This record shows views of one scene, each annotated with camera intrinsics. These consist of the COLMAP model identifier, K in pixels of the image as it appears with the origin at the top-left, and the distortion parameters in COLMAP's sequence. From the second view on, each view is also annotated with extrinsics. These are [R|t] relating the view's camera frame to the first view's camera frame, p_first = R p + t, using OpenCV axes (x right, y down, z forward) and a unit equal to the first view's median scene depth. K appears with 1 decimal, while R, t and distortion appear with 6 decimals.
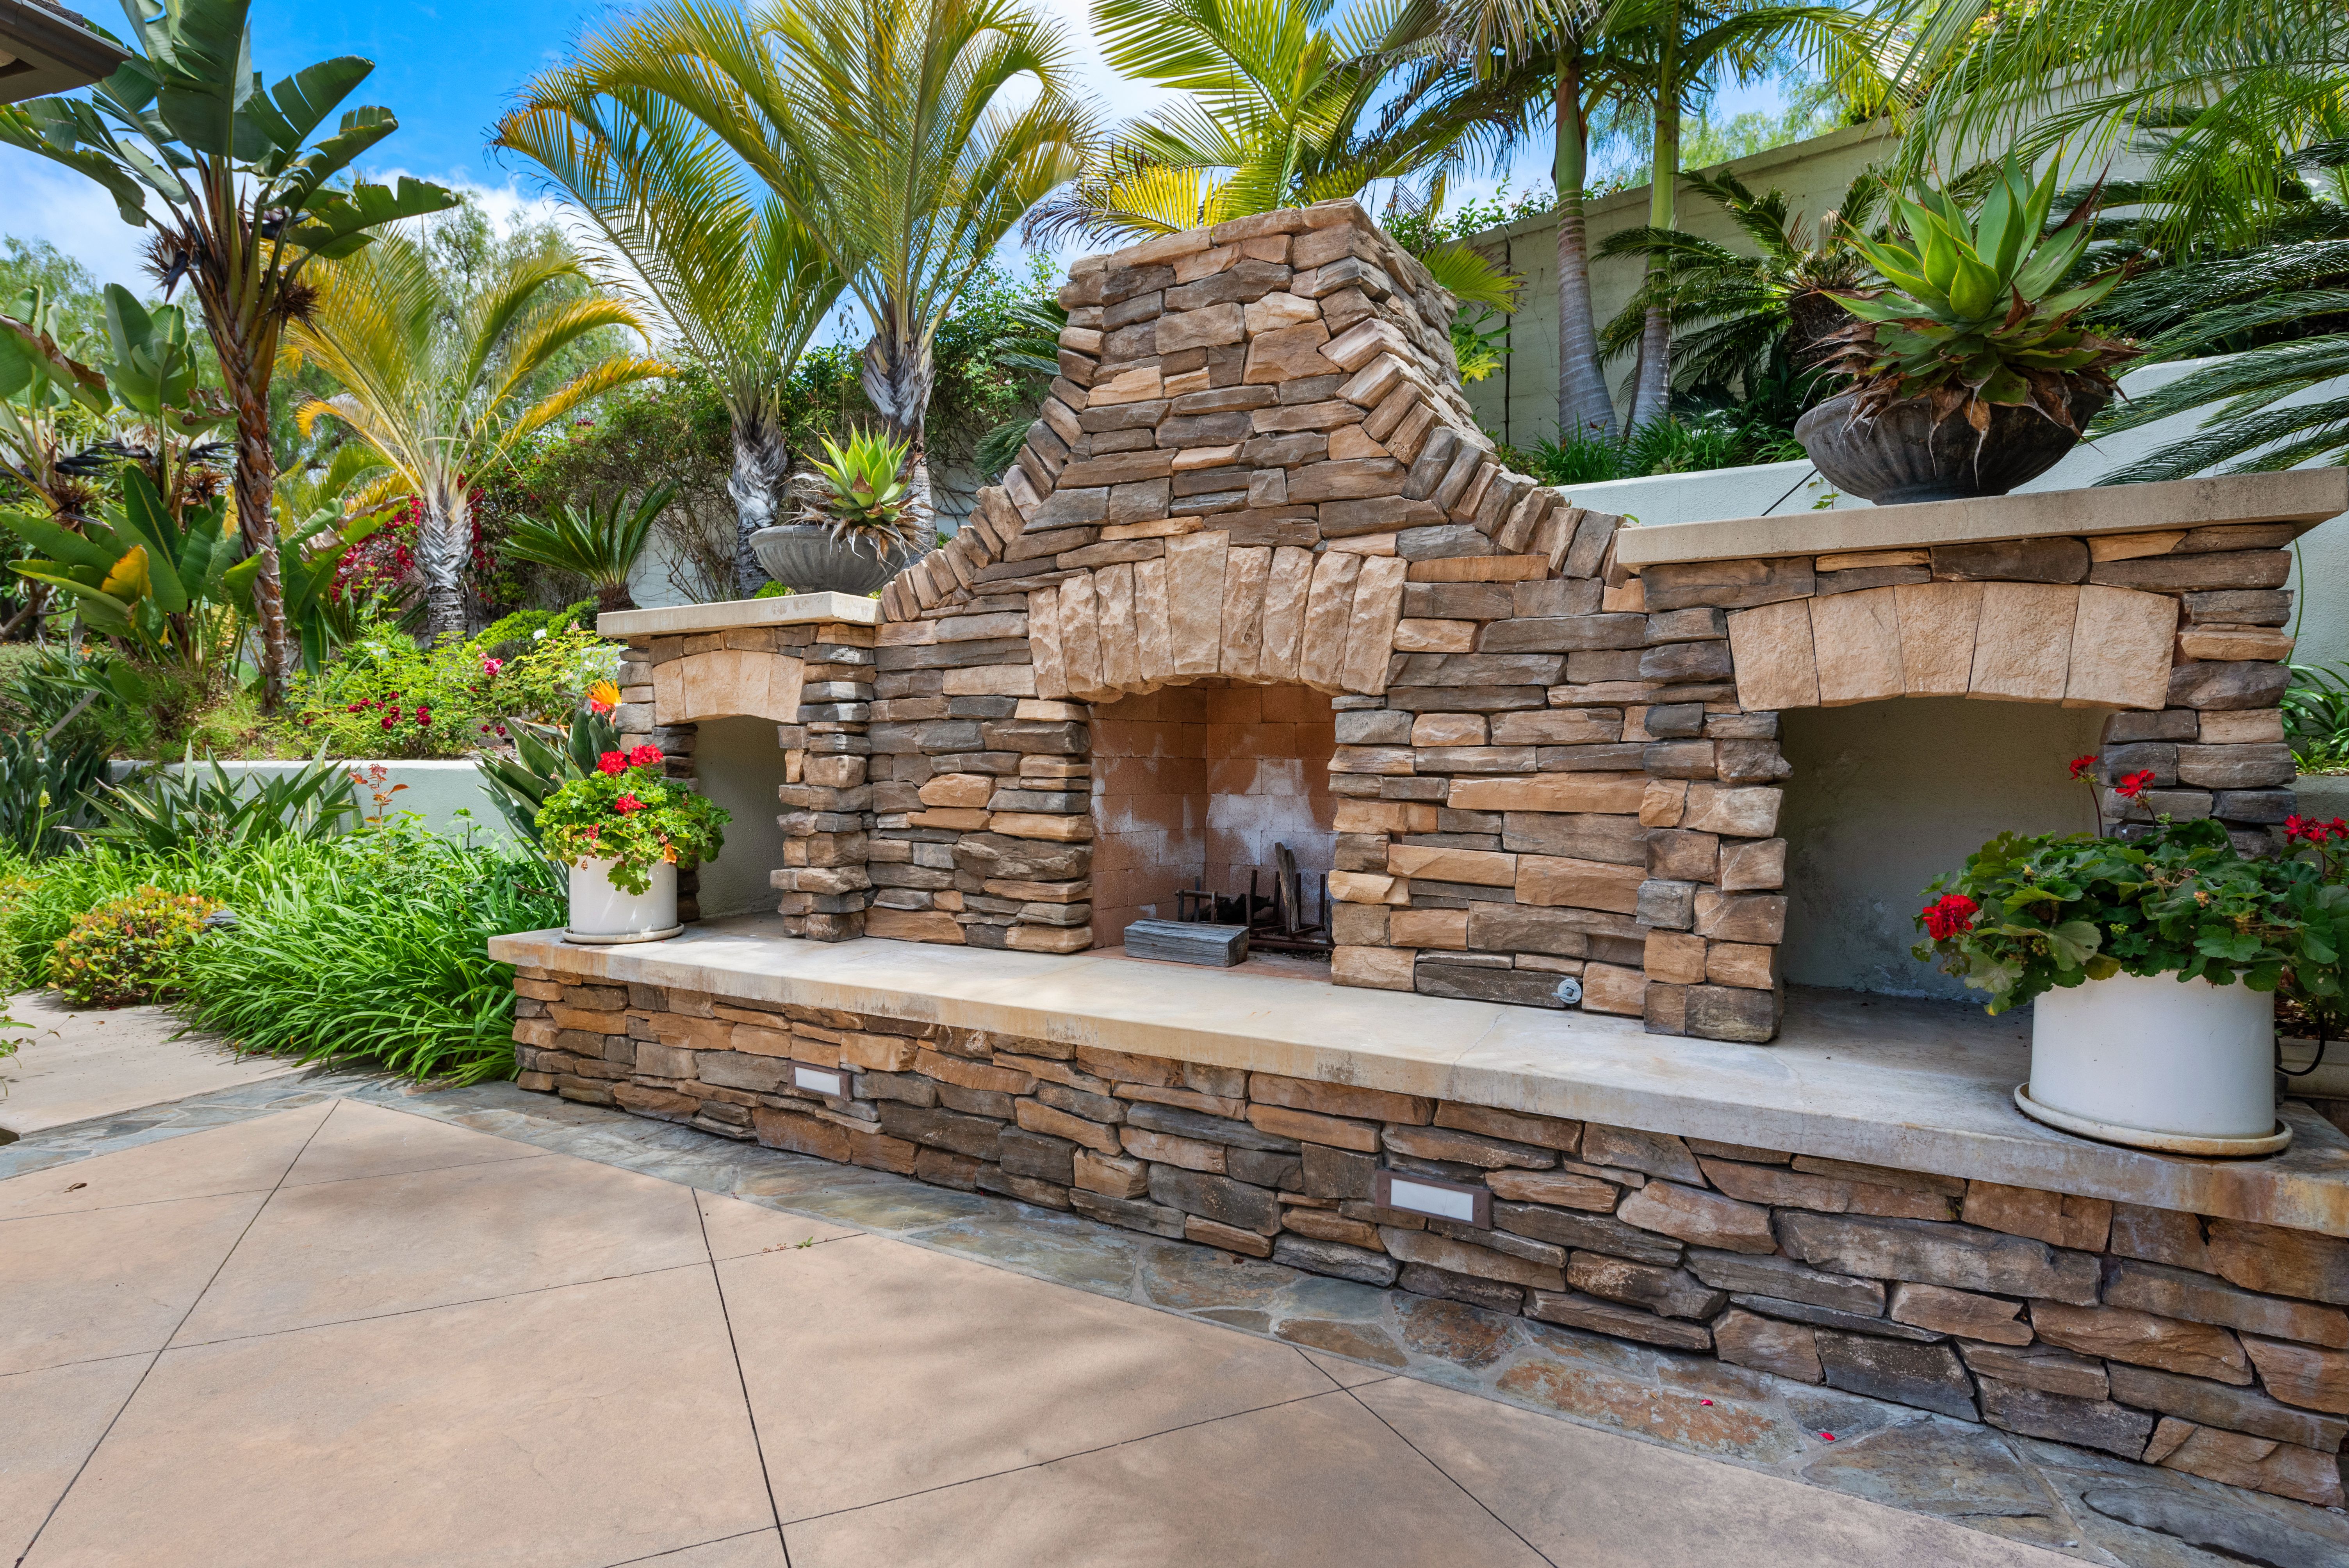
lens RADIAL K [[1241.7, 0, 1174.5], [0, 1241.7, 784.0], [0, 0, 1]] dist [0.014453, -0.001934]
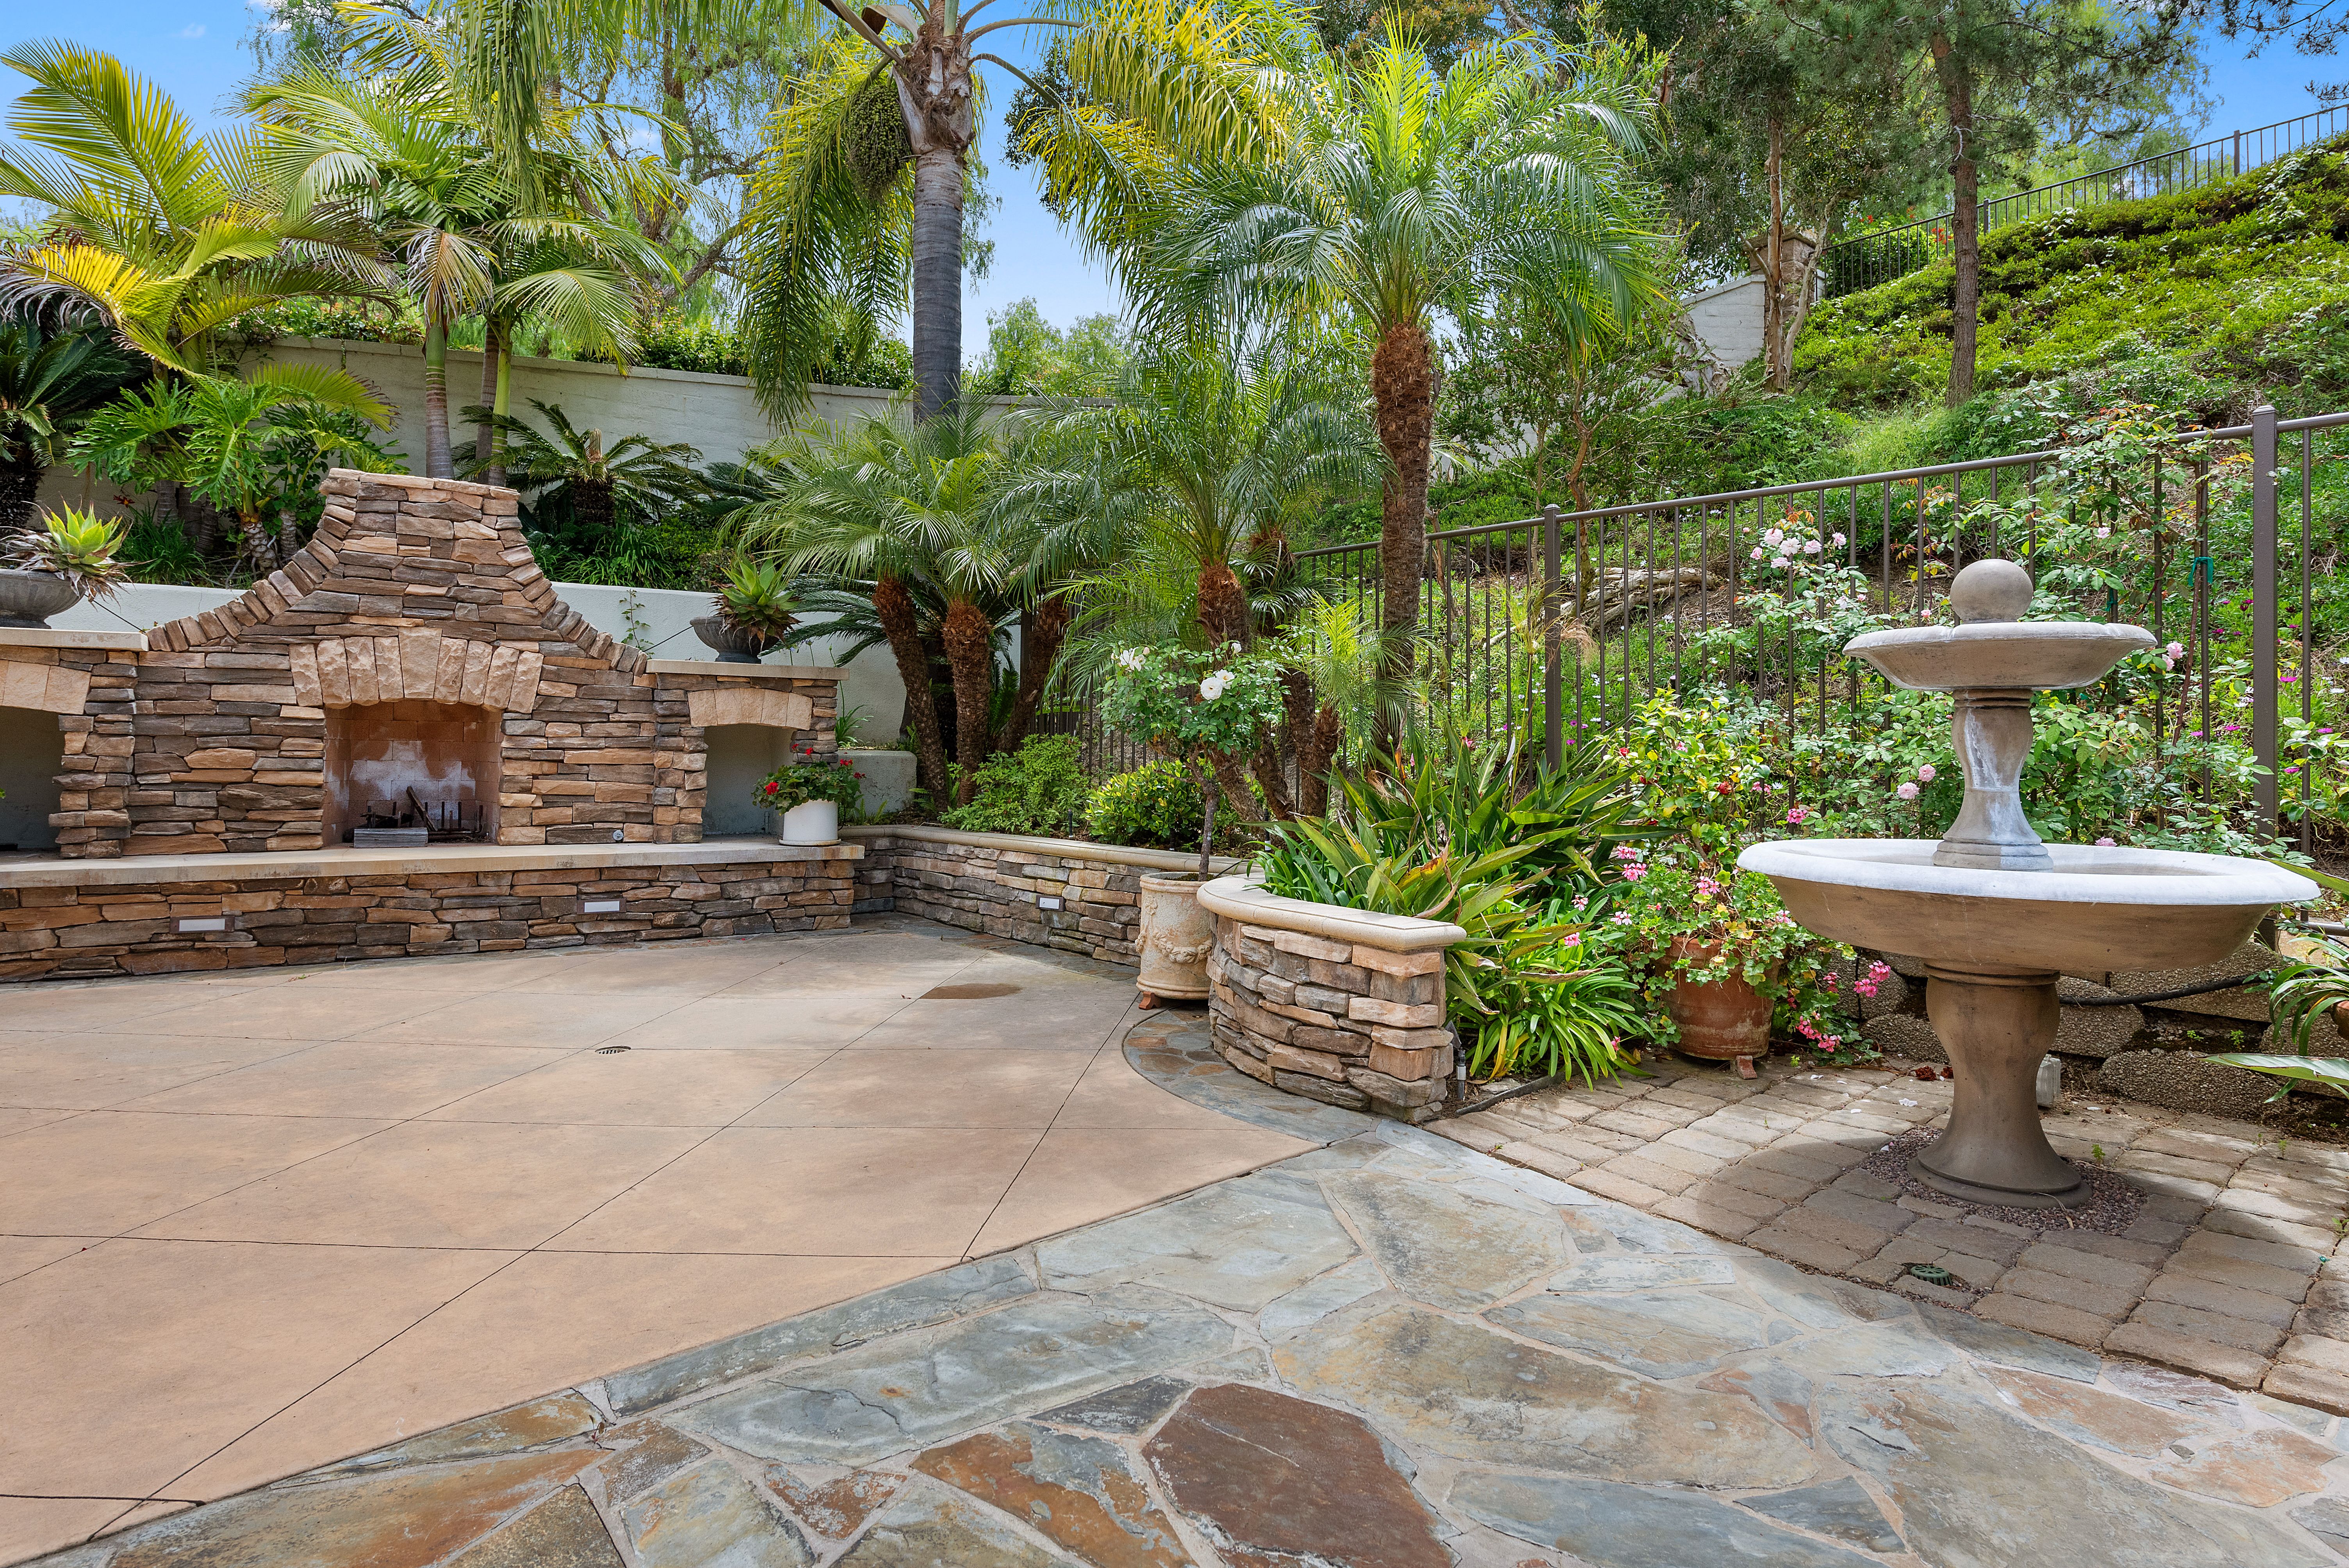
lens RADIAL K [[1271.8, 0, 1182.2], [0, 1271.8, 716.1], [0, 0, 1]] dist [0.002436, -0.000053]
pose [[0.477094, 0.024519, 0.878510, -1.276333], [0.007125, 0.999470, -0.031764, 0.014344], [-0.878823, 0.021414, 0.476667, -1.119202]]
